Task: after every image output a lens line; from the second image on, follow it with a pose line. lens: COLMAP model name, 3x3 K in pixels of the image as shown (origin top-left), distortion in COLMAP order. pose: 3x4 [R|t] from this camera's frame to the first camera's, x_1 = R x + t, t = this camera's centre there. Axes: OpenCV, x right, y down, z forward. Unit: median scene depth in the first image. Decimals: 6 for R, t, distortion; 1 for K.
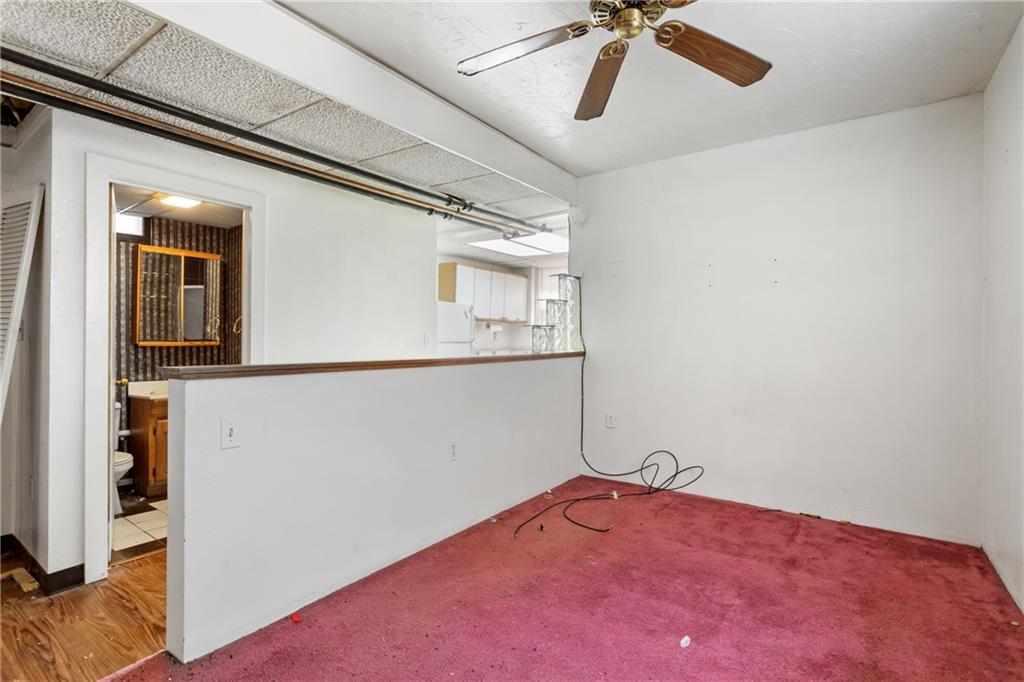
lens RADIAL K [[495.2, 0, 509.3], [0, 495.2, 343.3], [0, 0, 1]] dist [-0.000839, 0.002194]
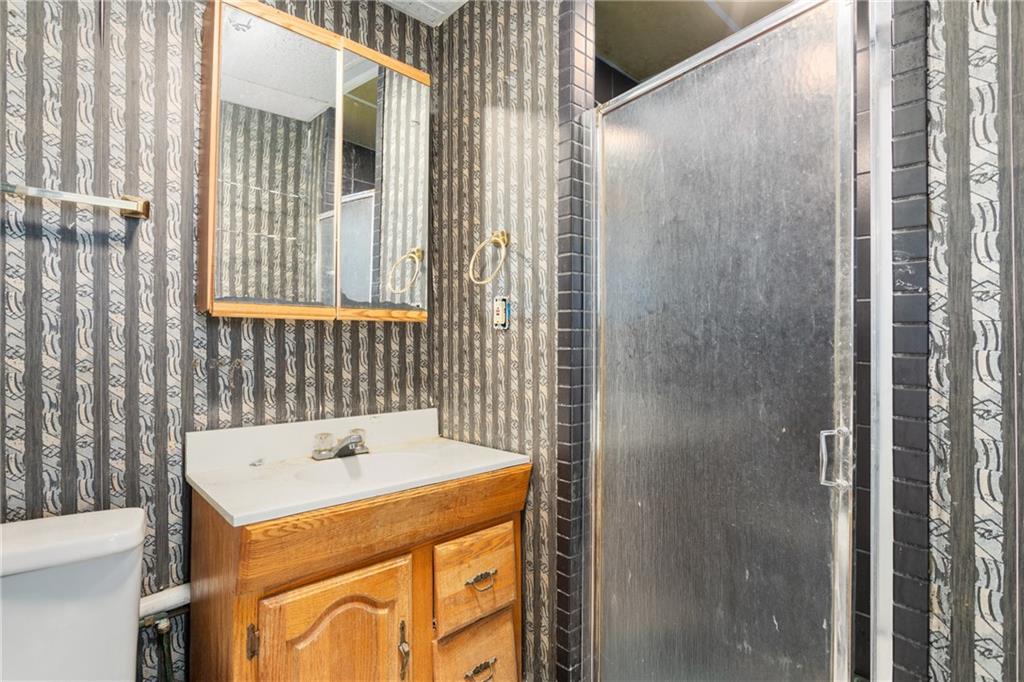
lens RADIAL K [[495.2, 0, 512.4], [0, 495.2, 338.2], [0, 0, 1]] dist [-0.000839, 0.002194]
pose [[0.981682, 0.000679, -0.190524, -0.464978], [-0.001327, 0.999994, -0.003276, 0.017692], [0.190521, 0.003469, 0.981677, 0.671080]]
